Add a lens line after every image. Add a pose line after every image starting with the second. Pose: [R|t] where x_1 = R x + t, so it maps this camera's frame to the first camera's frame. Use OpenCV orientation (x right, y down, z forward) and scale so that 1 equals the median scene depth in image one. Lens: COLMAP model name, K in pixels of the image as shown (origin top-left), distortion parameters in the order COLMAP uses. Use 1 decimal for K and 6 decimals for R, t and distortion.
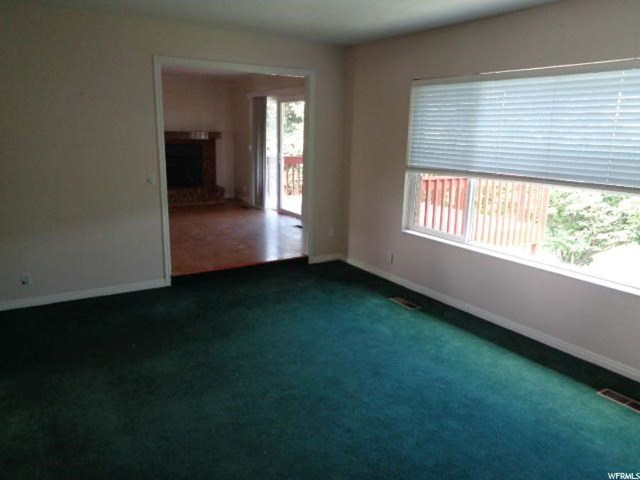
lens RADIAL K [[479.8, 0, 320.0], [0, 479.8, 240.0], [0, 0, 1]] dist [-0.001320, 0.001333]
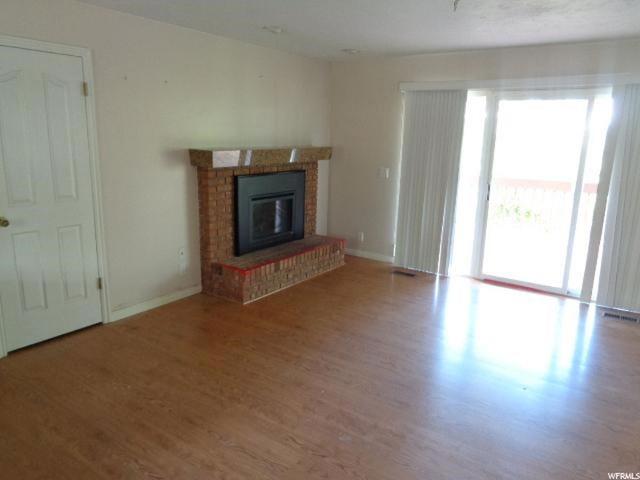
lens RADIAL K [[479.8, 0, 320.0], [0, 479.8, 240.0], [0, 0, 1]] dist [-0.001320, 0.001333]
pose [[0.936192, -0.076457, 0.343073, -0.442394], [0.076477, 0.996980, 0.013492, -0.121568], [-0.343068, 0.013606, 0.939212, 0.451300]]
